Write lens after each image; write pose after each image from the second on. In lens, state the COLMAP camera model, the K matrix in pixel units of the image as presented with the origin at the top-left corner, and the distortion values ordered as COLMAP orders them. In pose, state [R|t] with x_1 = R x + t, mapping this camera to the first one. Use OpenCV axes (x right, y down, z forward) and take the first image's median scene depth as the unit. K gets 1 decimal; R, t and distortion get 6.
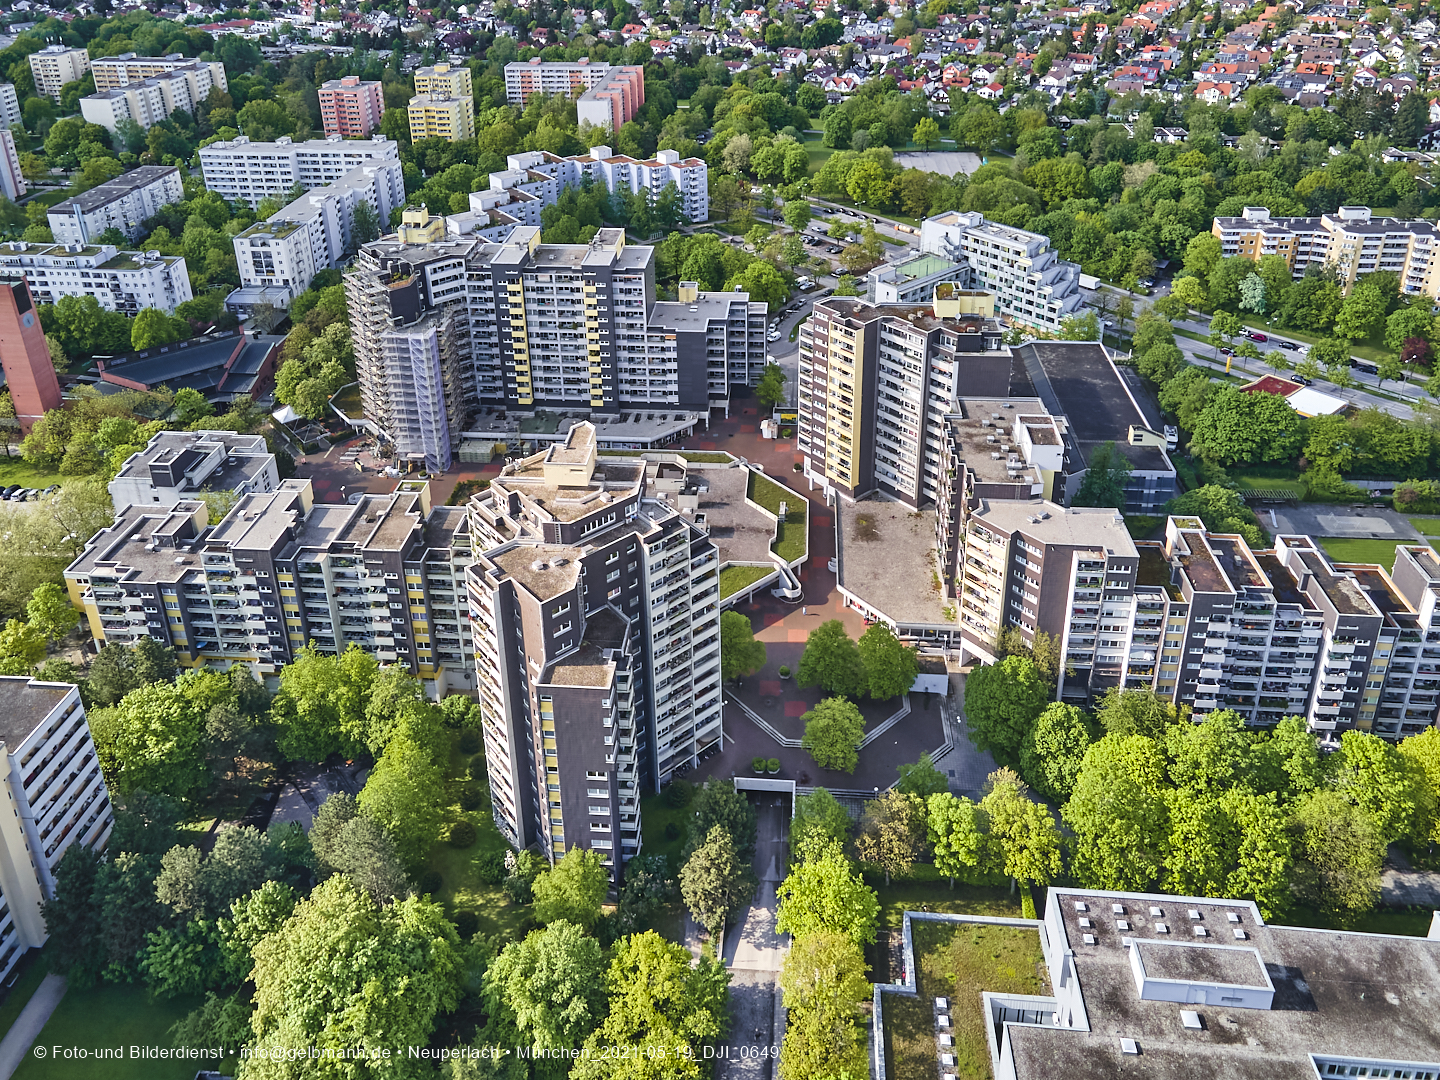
lens RADIAL K [[1088.5, 0, 716.8], [0, 1088.5, 309.8], [0, 0, 1]] dist [0.030057, -0.002194]
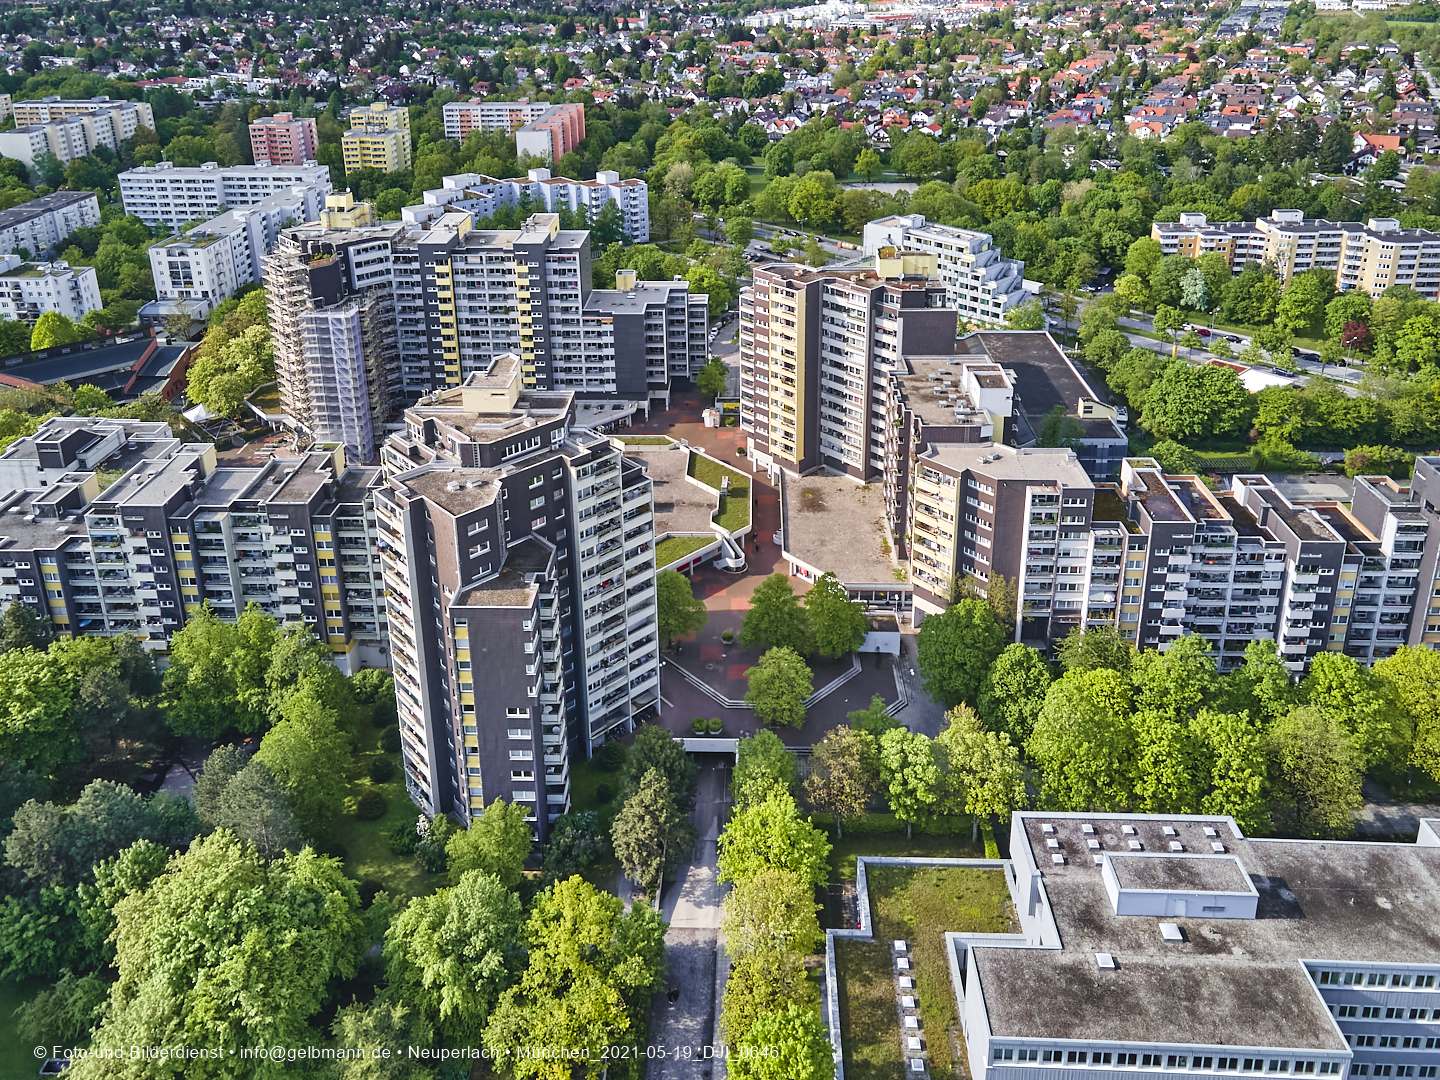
lens RADIAL K [[1092.4, 0, 716.8], [0, 1092.4, 303.2], [0, 0, 1]] dist [0.026351, 0.003020]
pose [[0.998781, -0.011553, 0.047982, 0.008651], [0.015405, 0.996620, -0.080697, 0.092258], [-0.046888, 0.081338, 0.995583, 0.033636]]
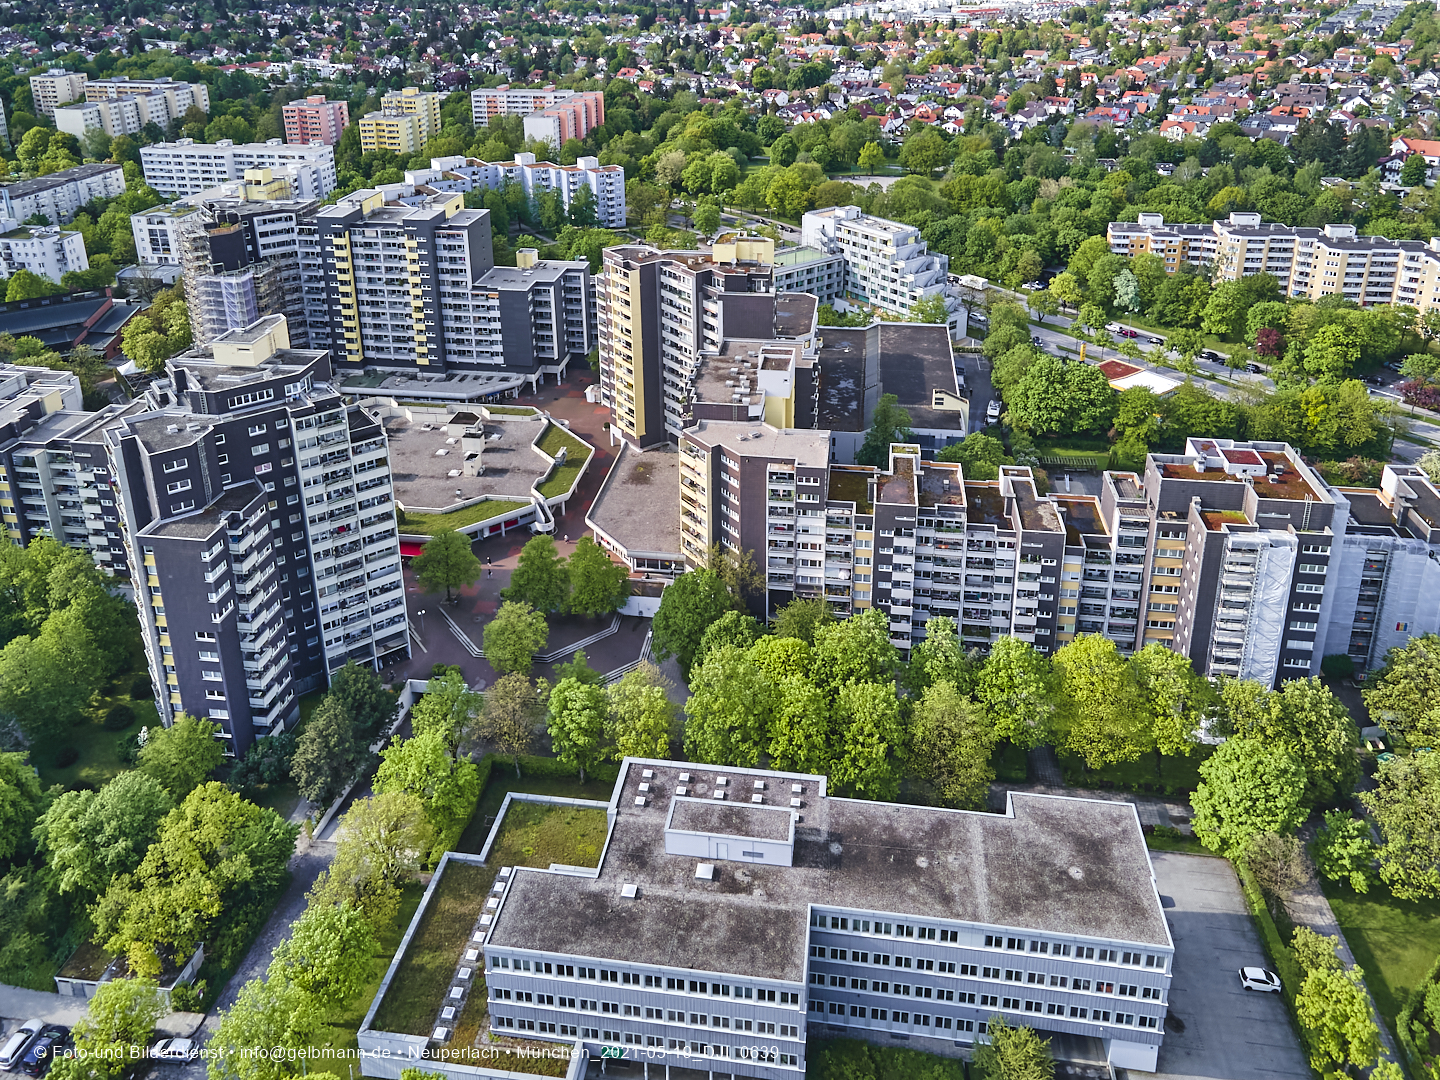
lens RADIAL K [[1092.4, 0, 716.8], [0, 1092.4, 303.2], [0, 0, 1]] dist [0.026351, 0.003020]
pose [[0.998144, 0.026780, -0.054701, 0.227089], [-0.030774, 0.996818, -0.073527, 0.103316], [0.052558, 0.075074, 0.995792, 0.003084]]
